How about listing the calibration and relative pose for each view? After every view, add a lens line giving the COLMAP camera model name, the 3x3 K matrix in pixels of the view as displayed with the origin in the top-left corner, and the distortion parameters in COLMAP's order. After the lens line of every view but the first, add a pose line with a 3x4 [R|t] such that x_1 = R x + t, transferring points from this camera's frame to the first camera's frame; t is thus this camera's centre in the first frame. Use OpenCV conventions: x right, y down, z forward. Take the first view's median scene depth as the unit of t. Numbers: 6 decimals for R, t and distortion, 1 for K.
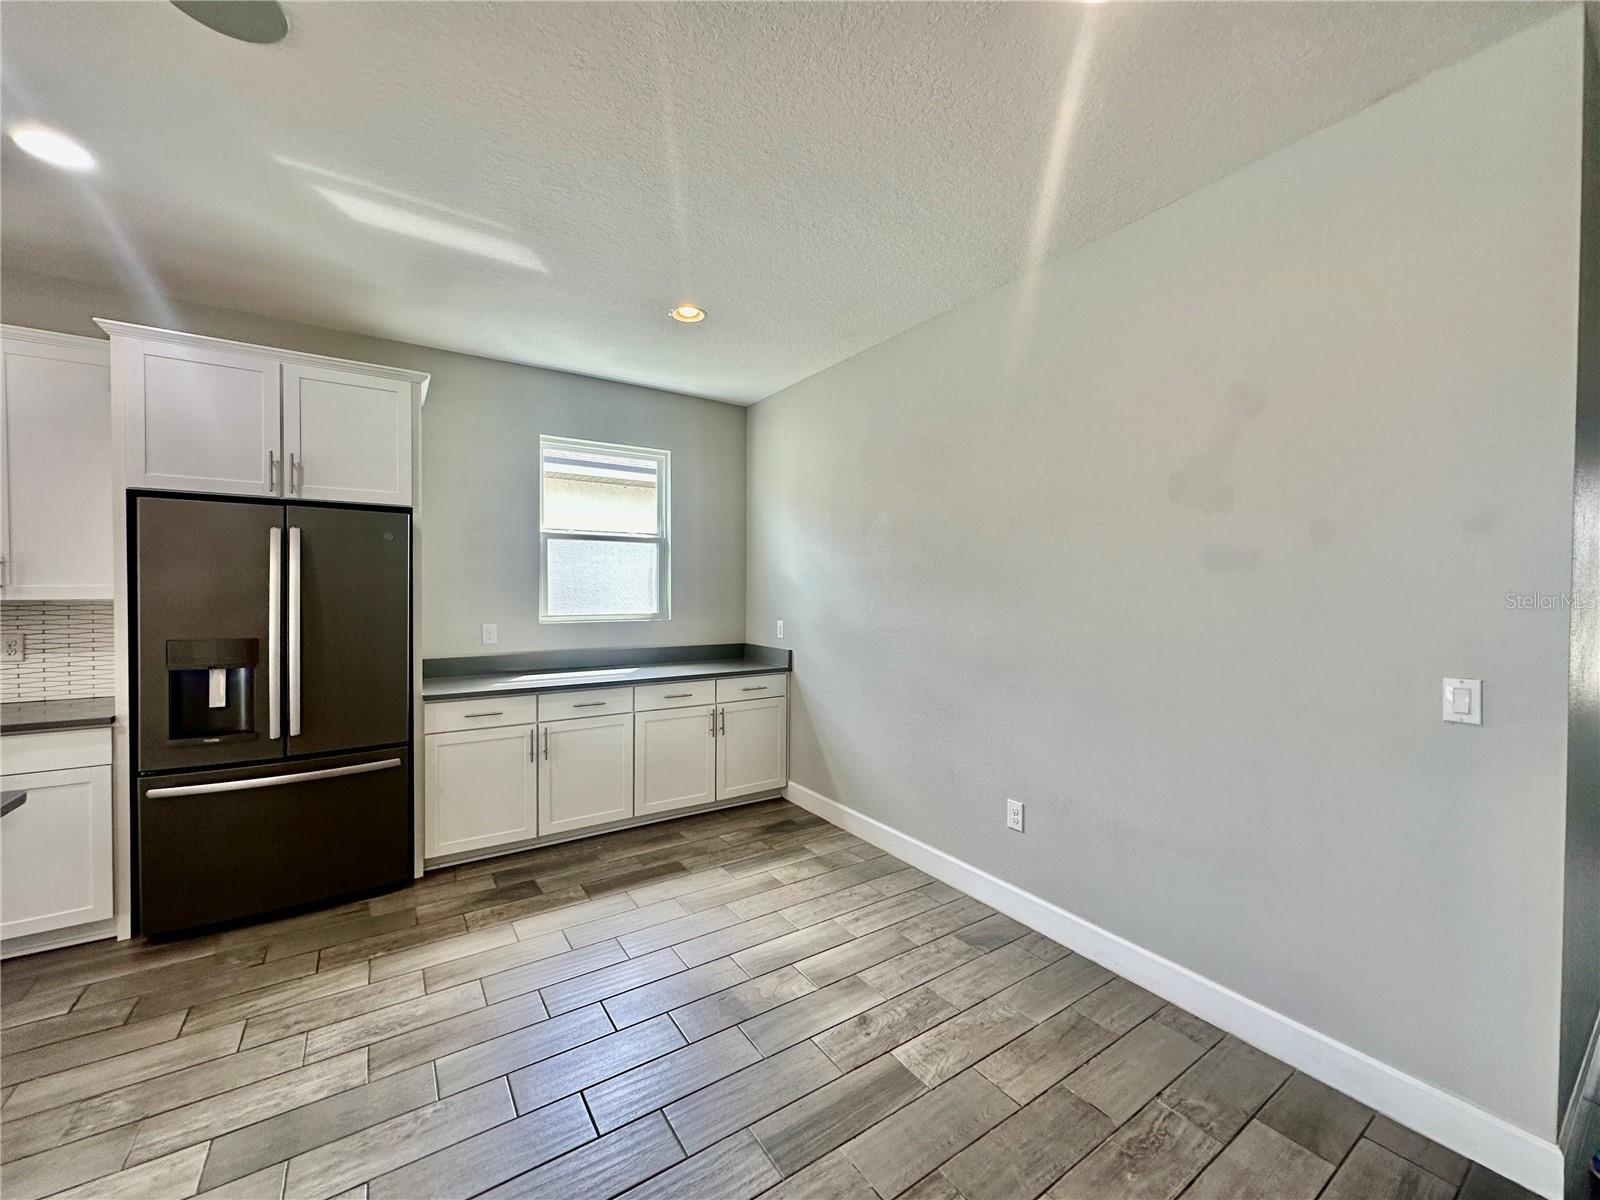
lens RADIAL K [[632.5, 0, 792.0], [0, 632.5, 598.5], [0, 0, 1]] dist [-0.001339, -0.000231]
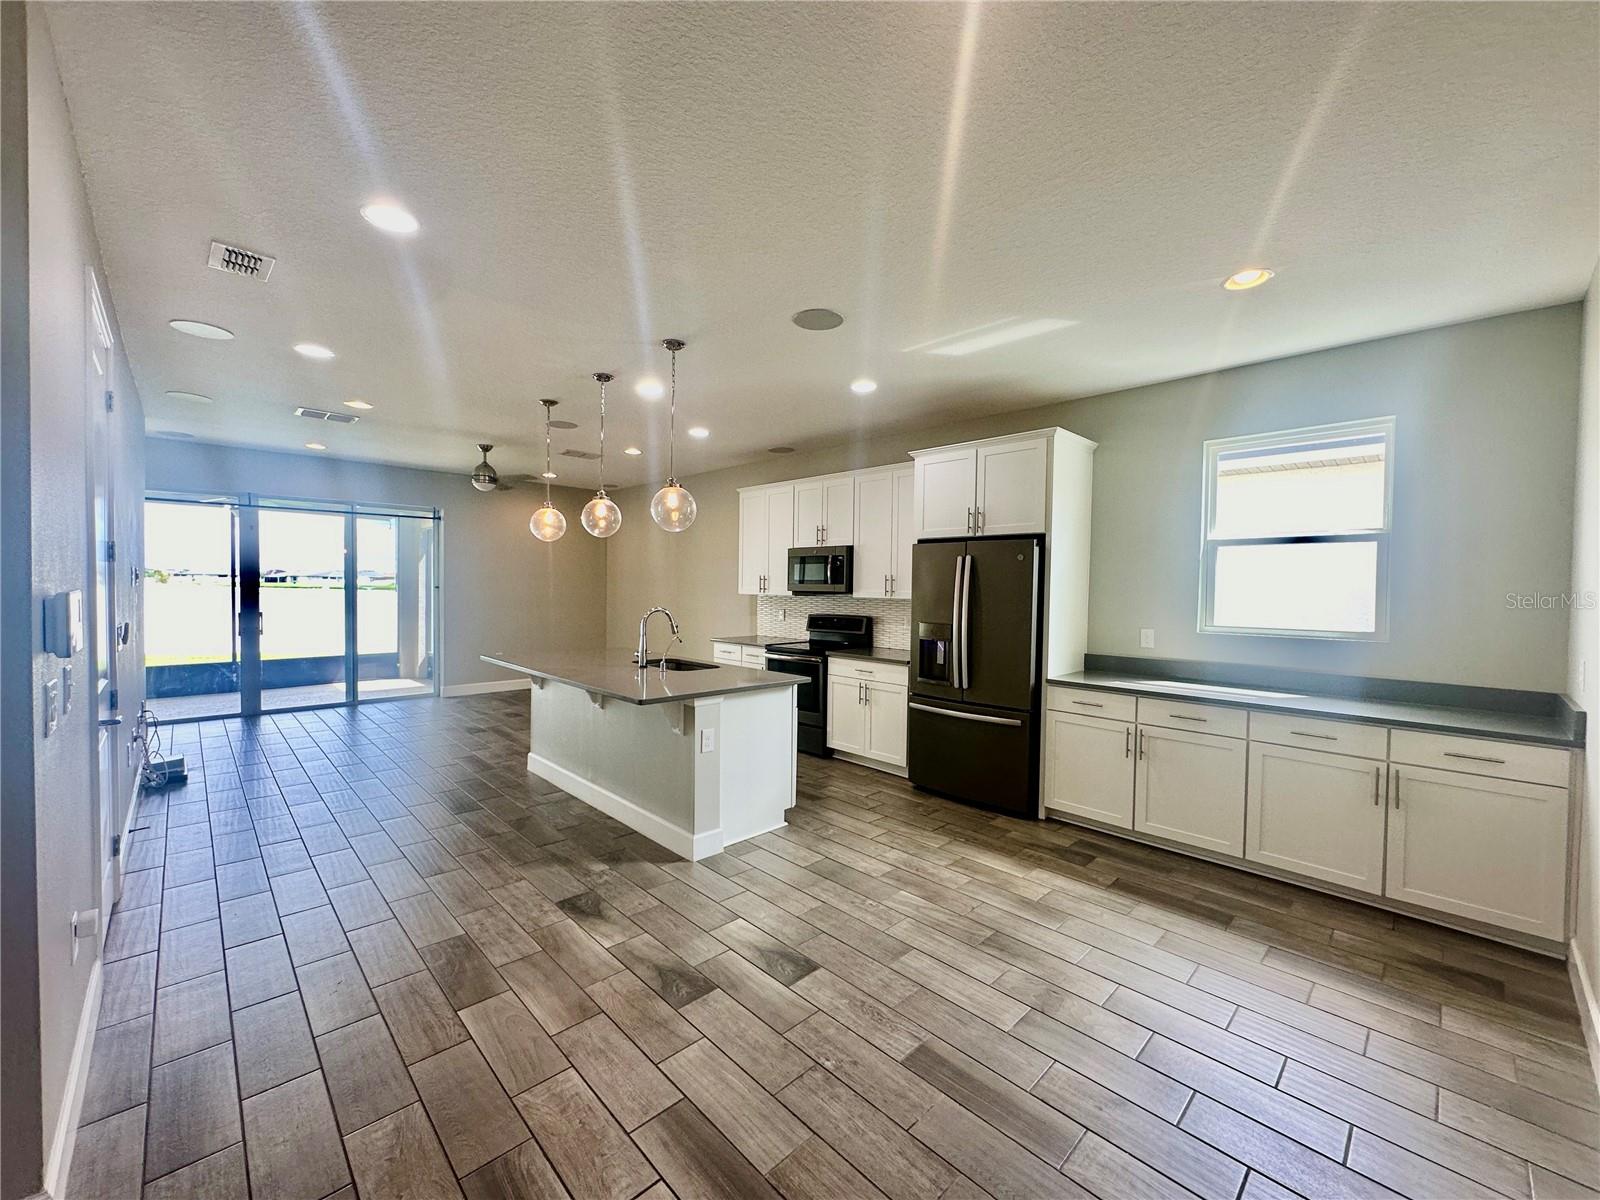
lens RADIAL K [[632.5, 0, 811.5], [0, 632.5, 605.0], [0, 0, 1]] dist [-0.001339, -0.000231]
pose [[0.196330, 0.027958, -0.980139, 0.579008], [-0.027491, 0.999357, 0.022999, -0.013778], [0.980152, 0.022430, 0.196972, 0.272365]]
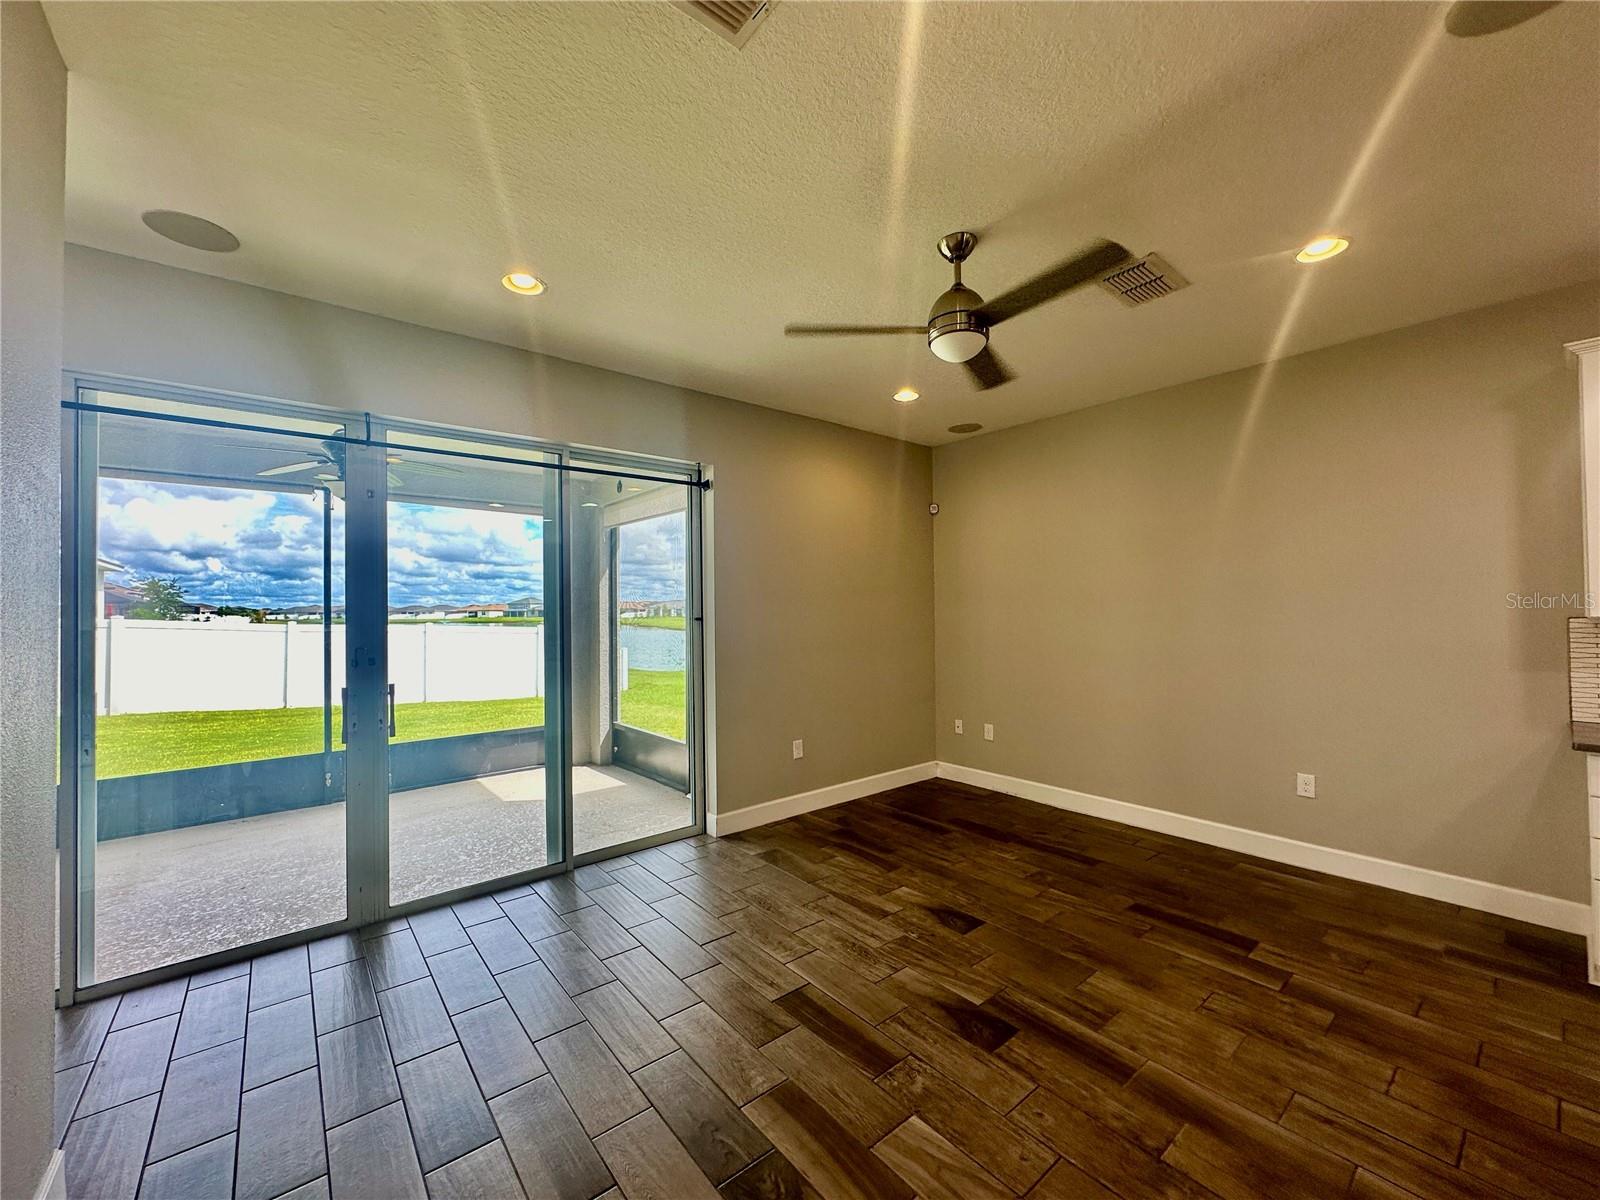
lens RADIAL K [[632.5, 0, 810.8], [0, 632.5, 604.9], [0, 0, 1]] dist [-0.001339, -0.000231]
pose [[0.112192, -0.017217, -0.993537, -0.870170], [-0.004472, 0.999831, -0.017832, 0.007883], [0.993676, 0.006444, 0.112096, -0.612728]]
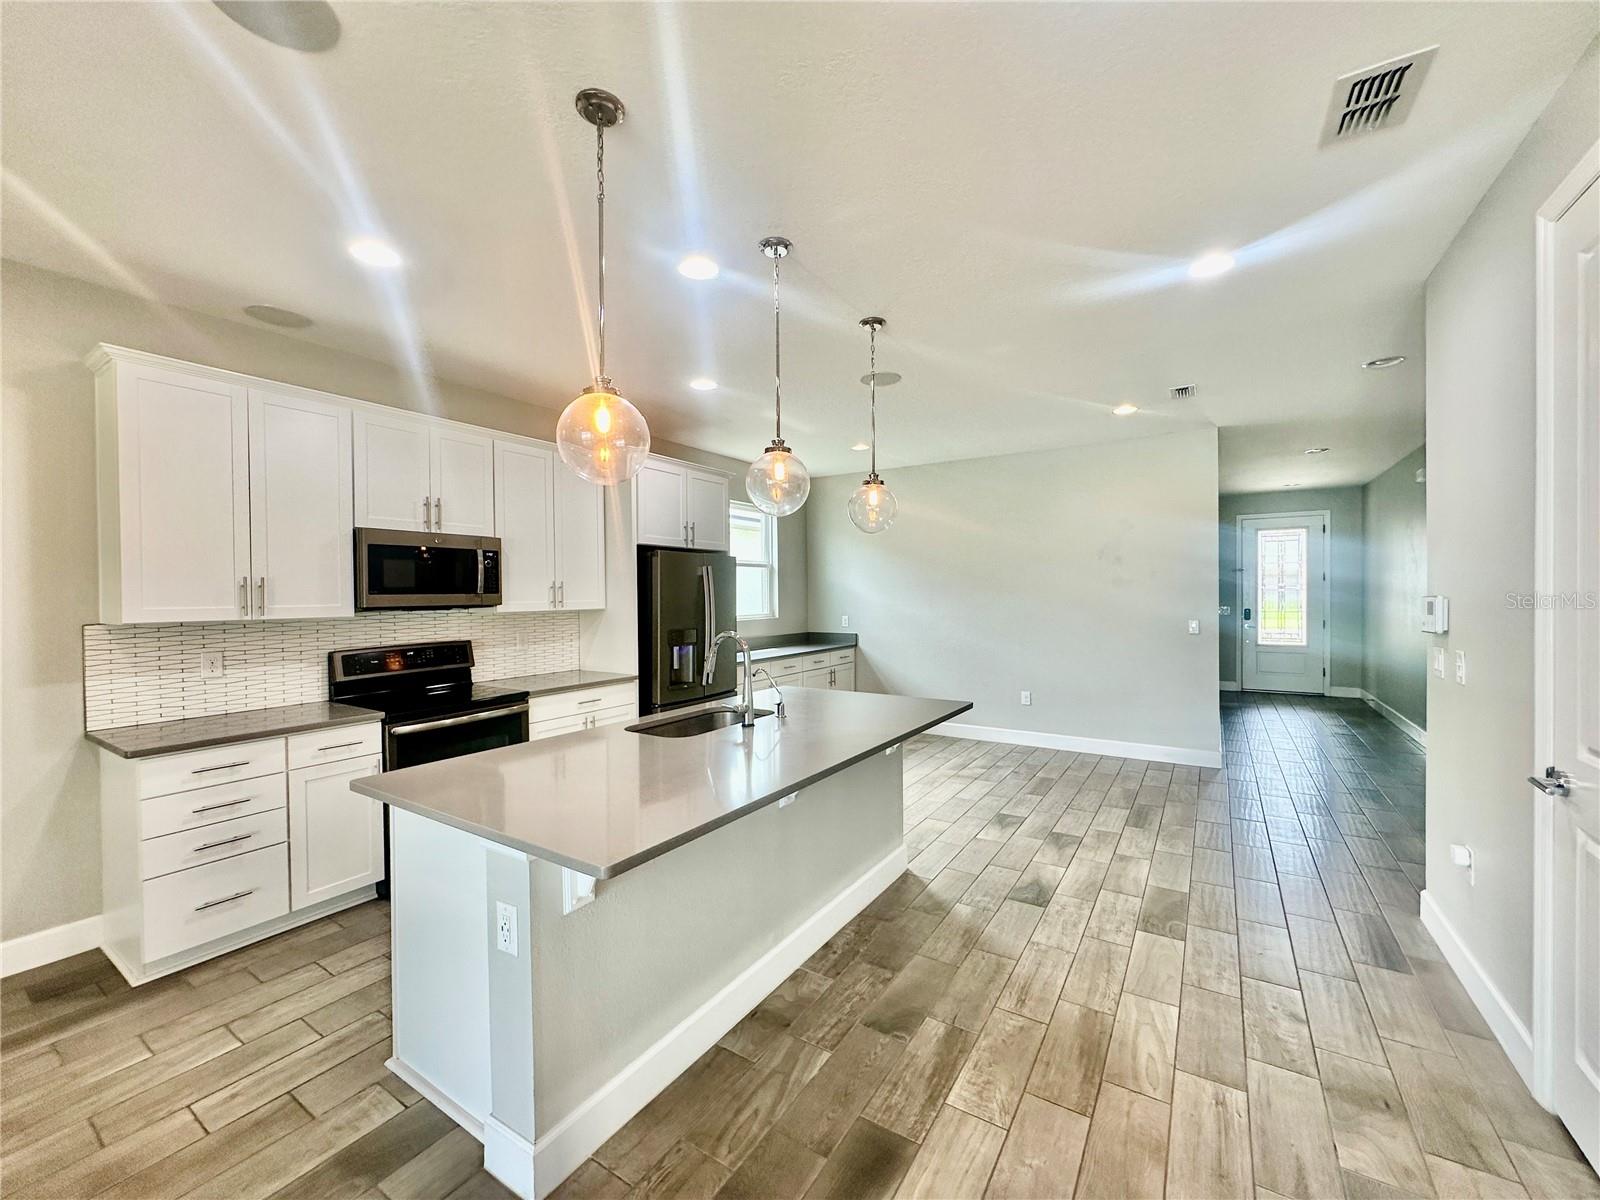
lens RADIAL K [[632.5, 0, 797.8], [0, 632.5, 587.4], [0, 0, 1]] dist [-0.001339, -0.000231]
pose [[0.920462, -0.013421, 0.390602, -1.077557], [0.025845, 0.999313, -0.026569, 0.001783], [-0.389977, 0.034551, 0.920176, -0.628760]]
